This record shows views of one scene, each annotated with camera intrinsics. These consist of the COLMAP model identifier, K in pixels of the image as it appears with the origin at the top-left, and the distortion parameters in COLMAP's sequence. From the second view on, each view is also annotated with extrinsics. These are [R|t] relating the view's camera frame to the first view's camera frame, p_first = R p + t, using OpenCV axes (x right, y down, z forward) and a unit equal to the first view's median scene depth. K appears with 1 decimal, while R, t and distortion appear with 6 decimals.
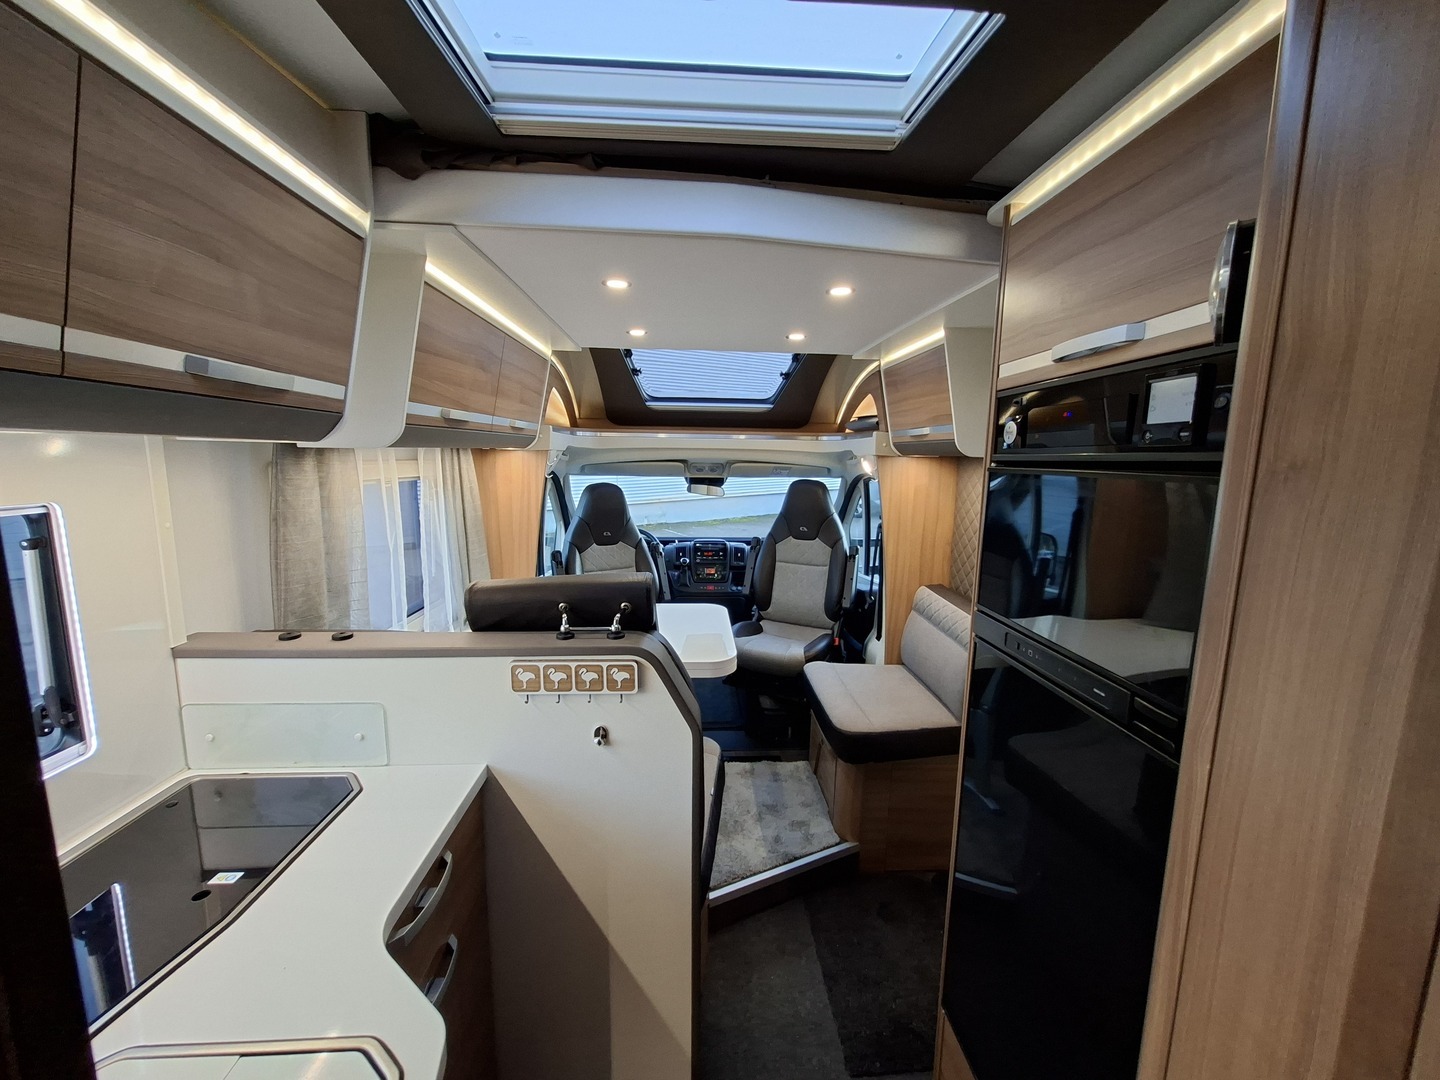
lens RADIAL K [[565.0, 0, 718.4], [0, 565.0, 539.8], [0, 0, 1]] dist [-0.010914, 0.005118]
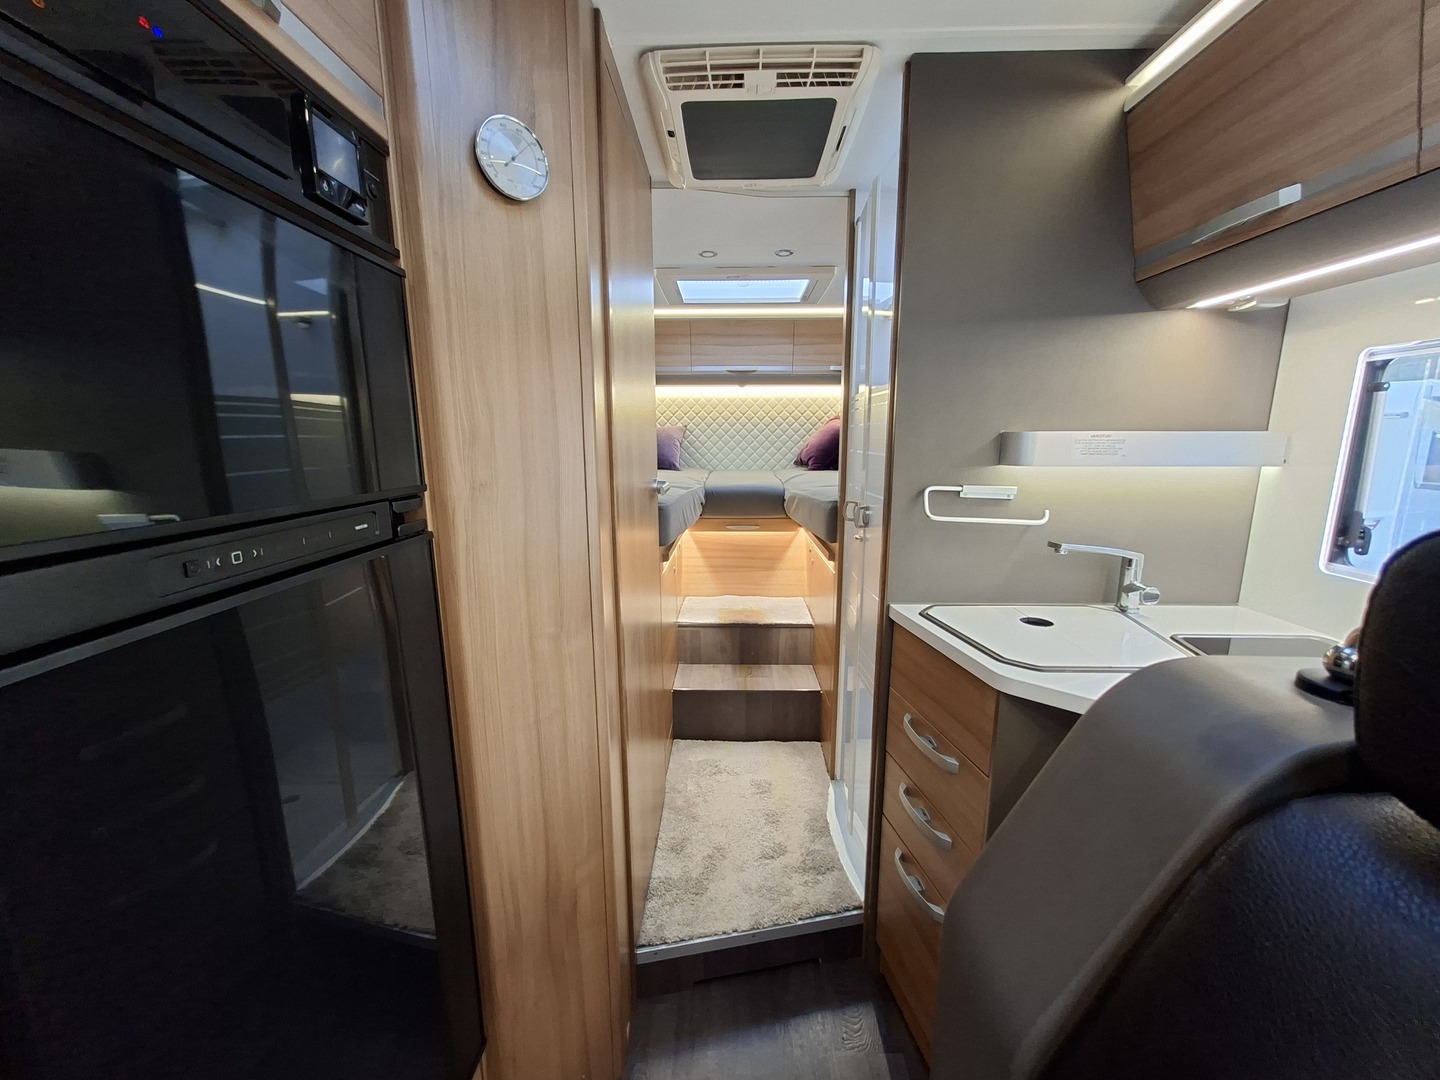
lens RADIAL K [[565.0, 0, 718.4], [0, 565.0, 539.8], [0, 0, 1]] dist [-0.010914, 0.005118]
pose [[-0.996910, -0.023572, 0.074937, 0.128515], [0.001400, 0.948437, 0.316962, 0.041166], [-0.078545, 0.316088, -0.945473, 1.876825]]
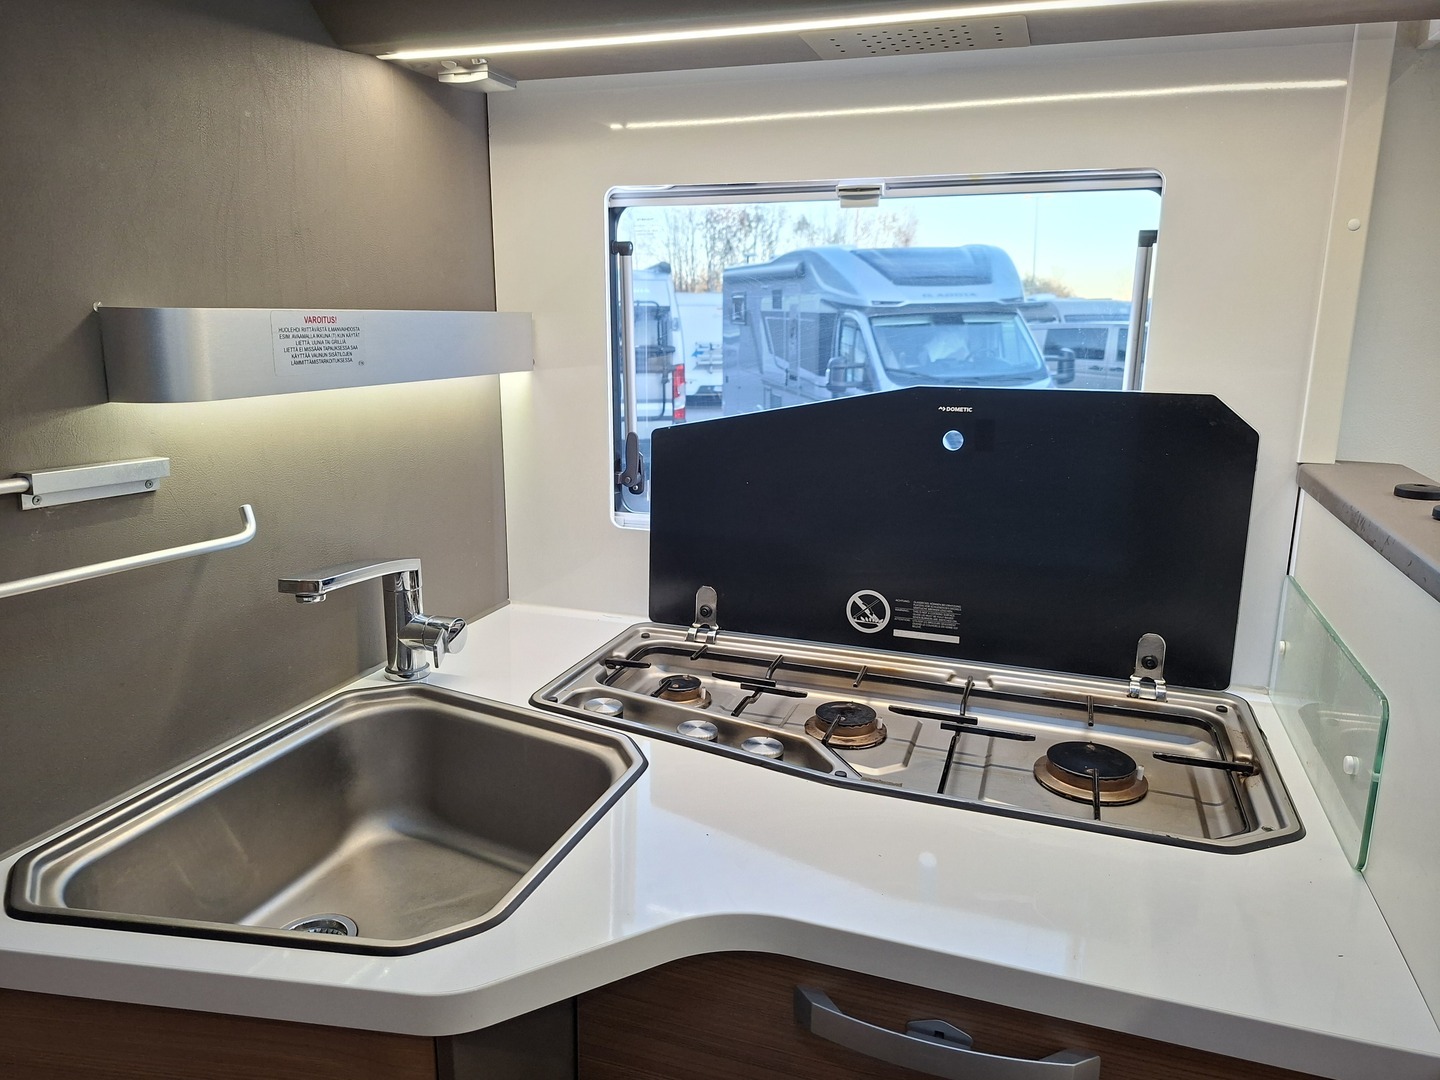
lens RADIAL K [[1004.2, 0, 720.0], [0, 1004.2, 540.0], [0, 0, 1]] dist [0.113384, -0.144944]
pose [[-0.379286, 0.189032, -0.905764, 0.183046], [-0.143097, 0.955148, 0.259260, 0.125977], [0.914147, 0.227946, -0.335224, 1.168306]]
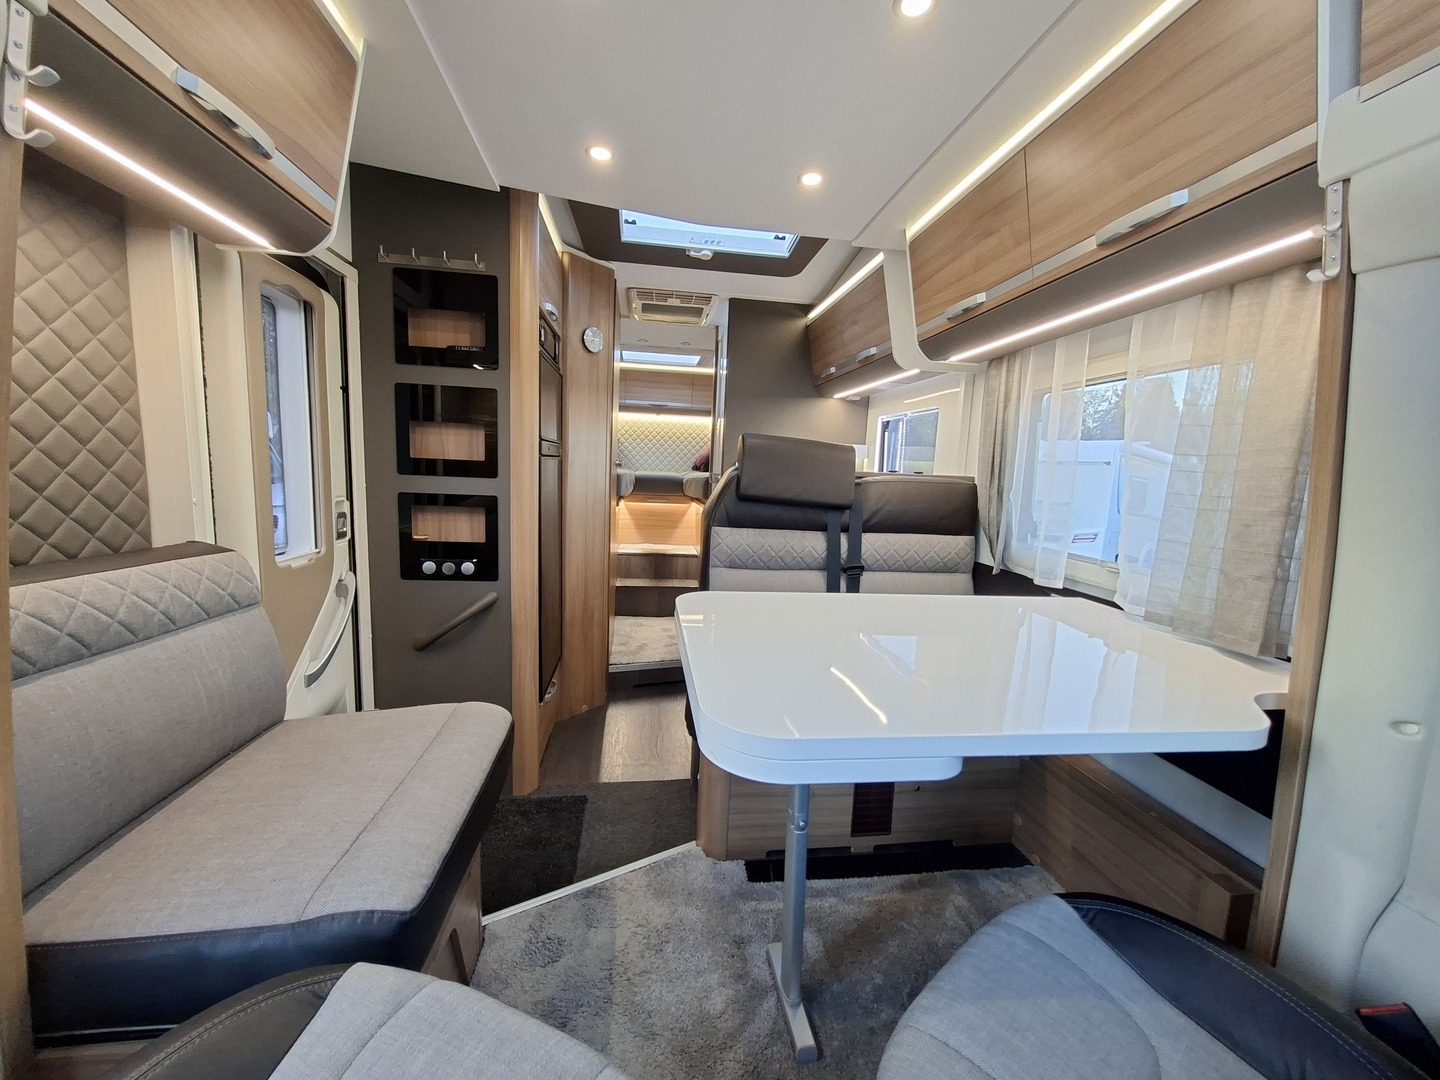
lens RADIAL K [[565.0, 0, 718.4], [0, 565.0, 539.8], [0, 0, 1]] dist [-0.010914, 0.005118]
pose [[-0.994860, -0.047147, -0.089613, 0.121904], [-0.069524, 0.961468, 0.265981, -0.106674], [0.073620, 0.270844, -0.959804, 4.231274]]
